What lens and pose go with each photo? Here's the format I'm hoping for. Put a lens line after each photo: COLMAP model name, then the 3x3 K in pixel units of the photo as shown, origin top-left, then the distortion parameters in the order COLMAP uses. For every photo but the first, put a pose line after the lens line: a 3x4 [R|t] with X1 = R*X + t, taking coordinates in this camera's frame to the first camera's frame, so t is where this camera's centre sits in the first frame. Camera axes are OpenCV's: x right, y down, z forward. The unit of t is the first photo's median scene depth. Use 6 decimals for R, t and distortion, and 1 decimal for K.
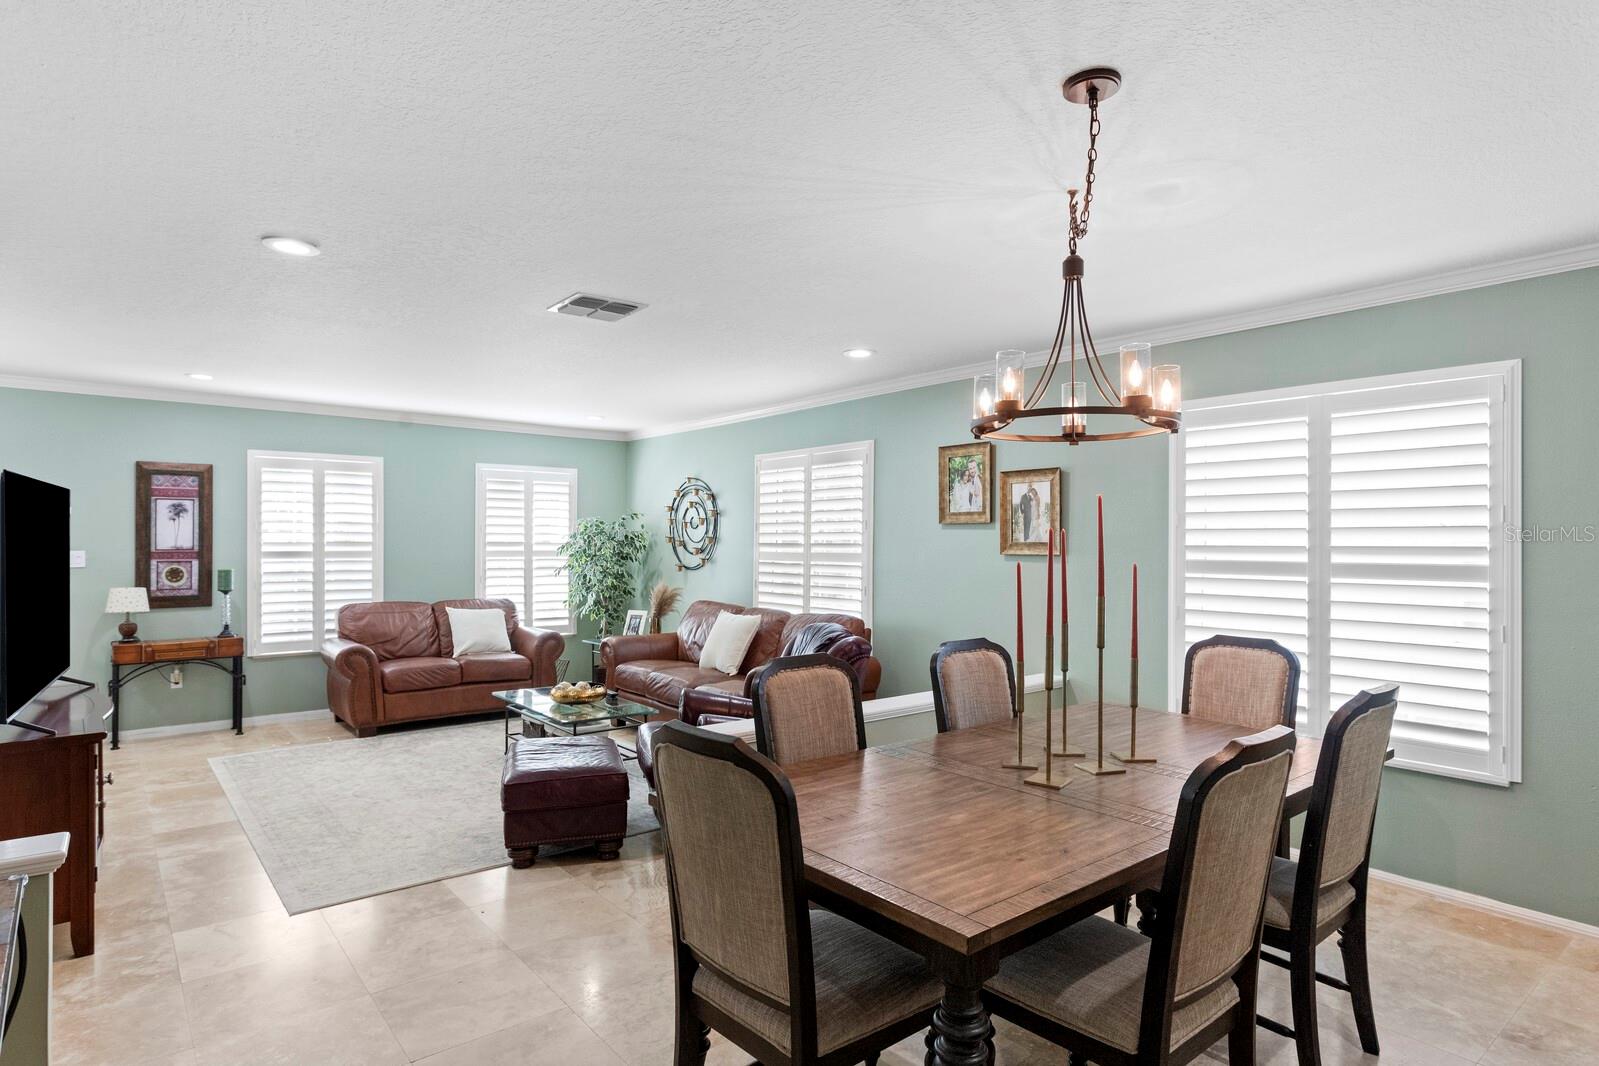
lens RADIAL K [[843.7, 0, 796.5], [0, 843.7, 545.5], [0, 0, 1]] dist [-0.007675, 0.004255]
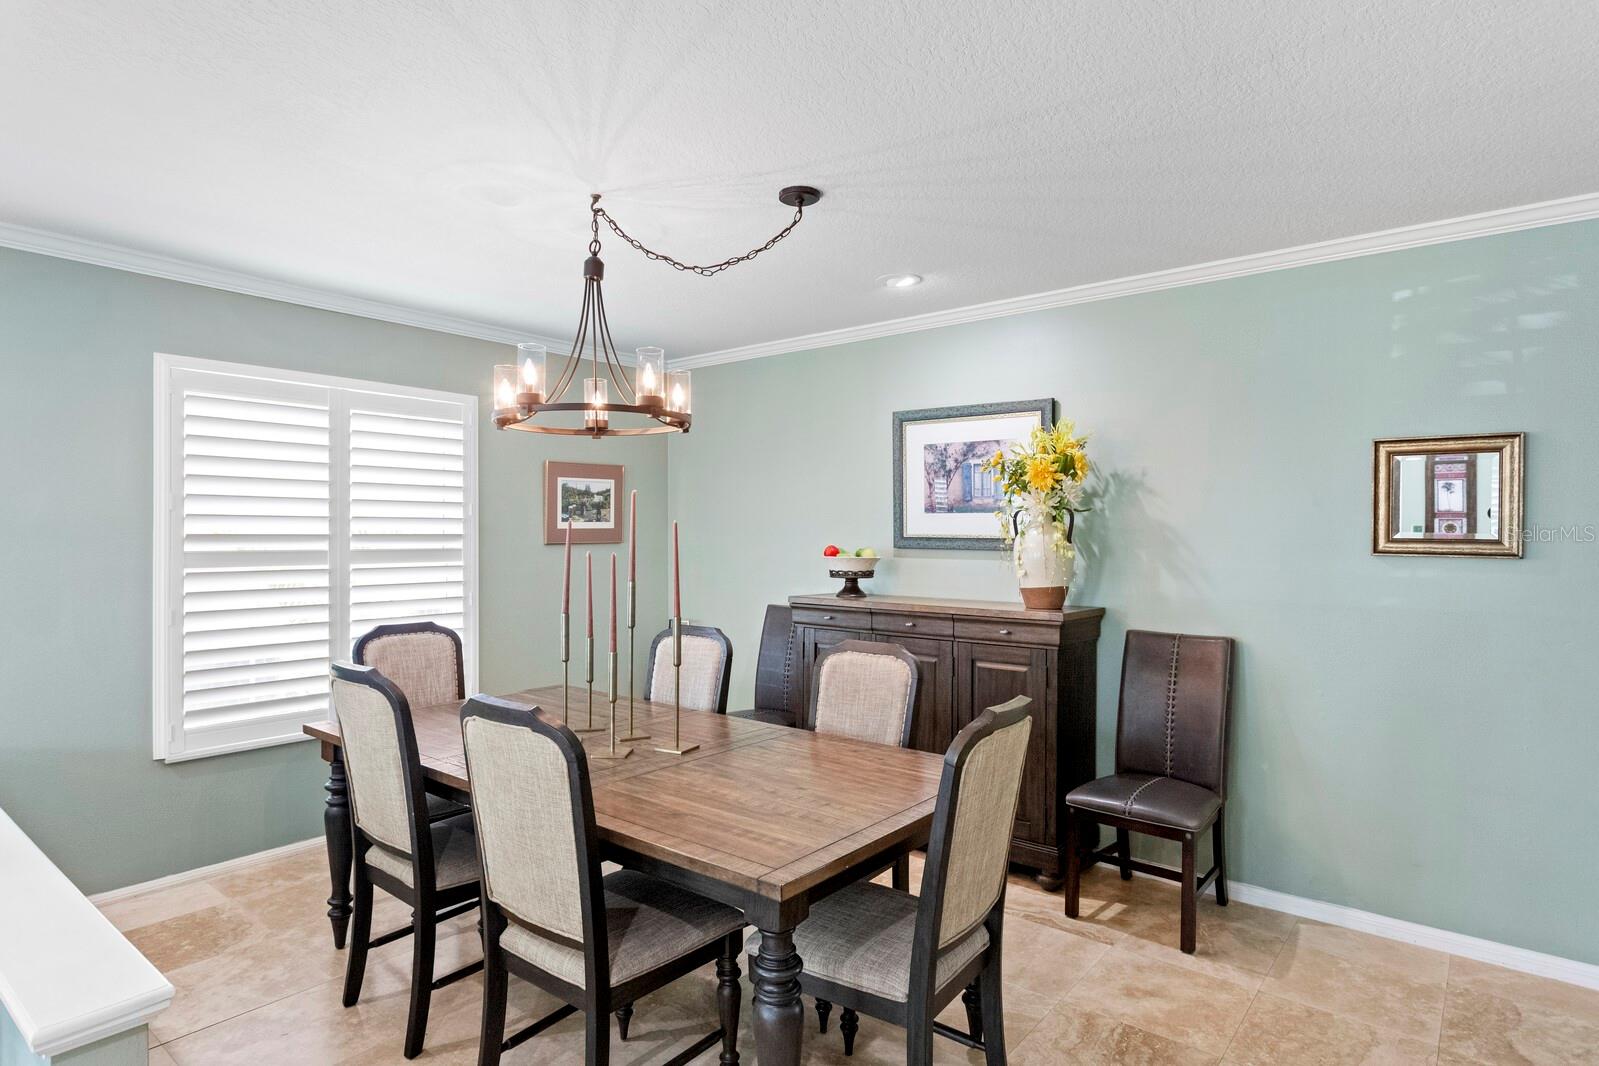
lens RADIAL K [[843.7, 0, 798.1], [0, 843.7, 523.7], [0, 0, 1]] dist [-0.007675, 0.004255]
pose [[-0.171824, 0.004006, 0.985120, -0.658665], [-0.000241, 0.999992, -0.004109, -0.010467], [-0.985128, -0.000943, -0.171822, 0.819143]]
